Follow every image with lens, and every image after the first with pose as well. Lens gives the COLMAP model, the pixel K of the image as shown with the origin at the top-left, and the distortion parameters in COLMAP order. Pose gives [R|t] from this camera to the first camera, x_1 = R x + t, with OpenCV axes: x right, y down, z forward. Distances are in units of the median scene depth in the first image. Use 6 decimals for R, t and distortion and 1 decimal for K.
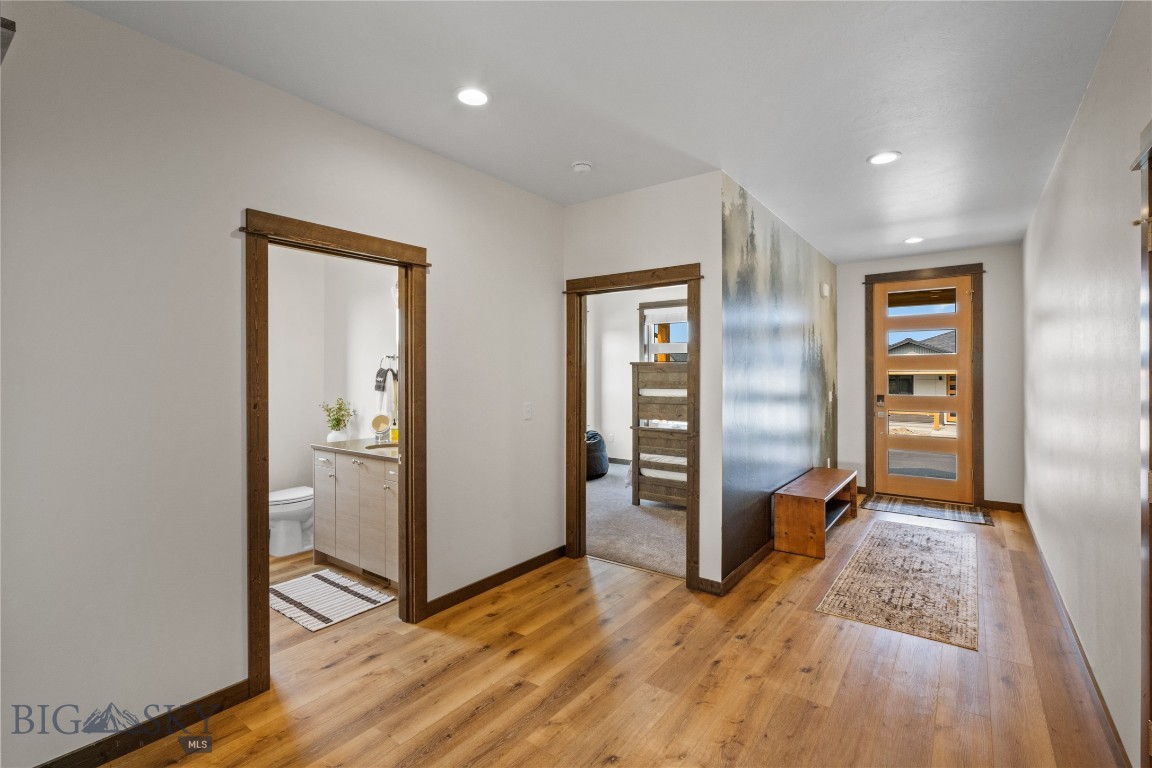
lens RADIAL K [[522.9, 0, 577.0], [0, 522.9, 374.0], [0, 0, 1]] dist [-0.001320, -0.000173]
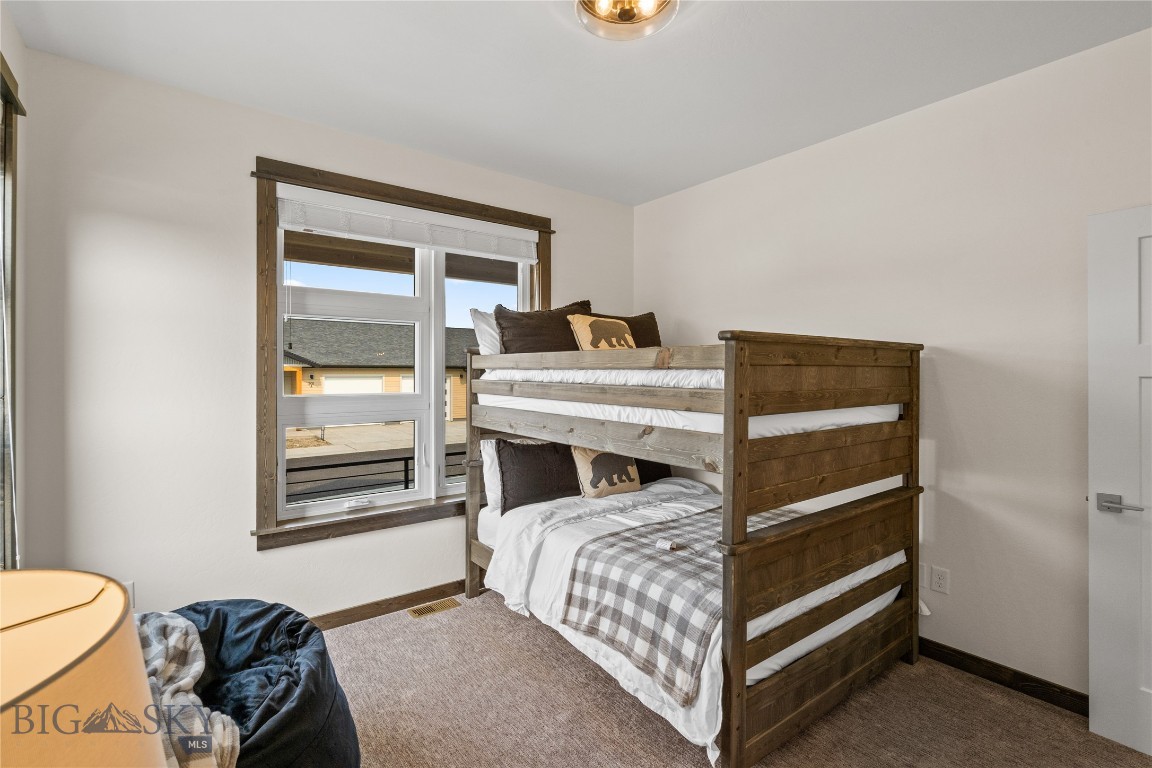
lens RADIAL K [[545.6, 0, 576.0], [0, 545.6, 384.0], [0, 0, 1]] dist [0.019153, -0.000022]
pose [[0.281645, -0.022851, 0.959246, -0.227213], [0.003957, 0.999736, 0.022653, 0.000037], [-0.959510, -0.002584, 0.281661, 1.008233]]
